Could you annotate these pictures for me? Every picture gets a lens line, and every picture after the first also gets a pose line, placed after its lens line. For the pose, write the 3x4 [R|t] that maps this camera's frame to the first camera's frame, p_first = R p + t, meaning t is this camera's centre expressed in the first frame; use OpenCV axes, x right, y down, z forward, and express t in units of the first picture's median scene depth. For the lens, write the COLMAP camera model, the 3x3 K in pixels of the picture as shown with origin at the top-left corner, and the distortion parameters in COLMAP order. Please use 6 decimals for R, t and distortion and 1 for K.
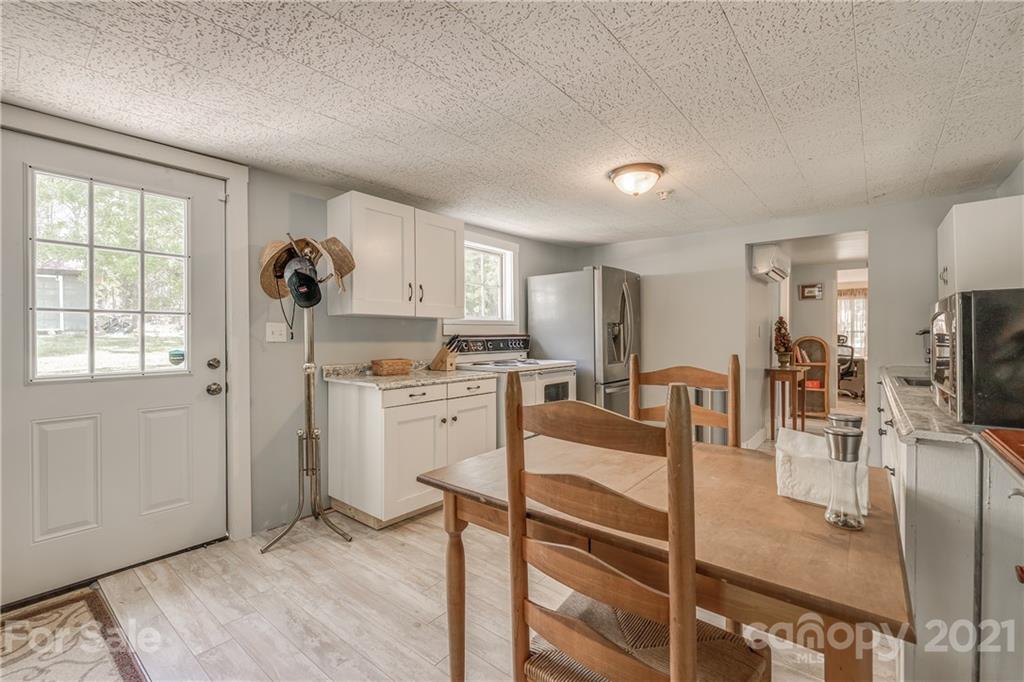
lens RADIAL K [[434.1, 0, 510.7], [0, 434.1, 337.3], [0, 0, 1]] dist [-0.002760, 0.000016]
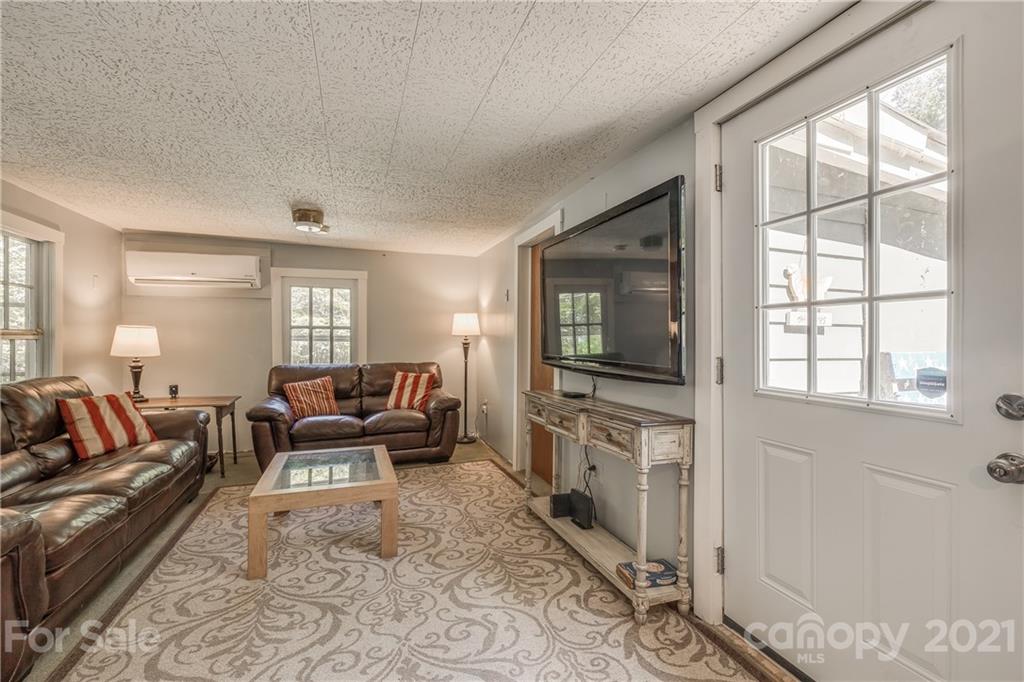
lens RADIAL K [[438.2, 0, 509.9], [0, 438.2, 338.9], [0, 0, 1]] dist [-0.000704, -0.000052]
pose [[-0.515912, 0.005621, -0.856623, -0.065207], [-0.000684, 0.999975, 0.006974, -0.004463], [0.856641, 0.004184, -0.515895, 0.630607]]
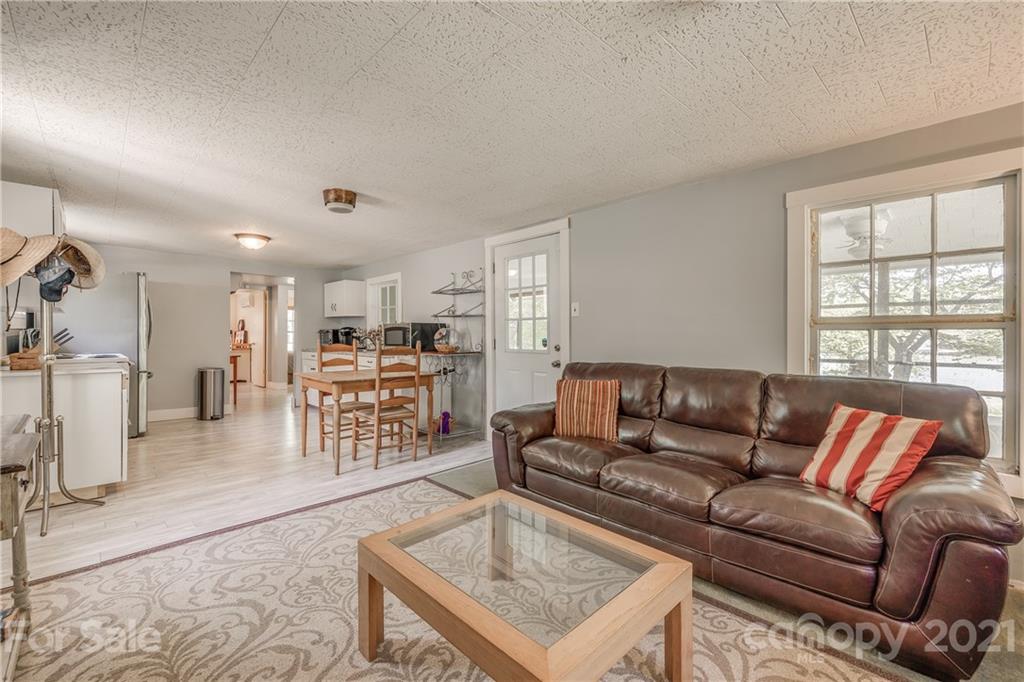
lens RADIAL K [[434.1, 0, 510.7], [0, 434.1, 337.3], [0, 0, 1]] dist [-0.002760, 0.000016]
pose [[0.119497, -0.004016, 0.992826, -1.116965], [0.002425, 0.999990, 0.003753, 0.013857], [-0.992832, 0.001959, 0.119506, -0.183641]]
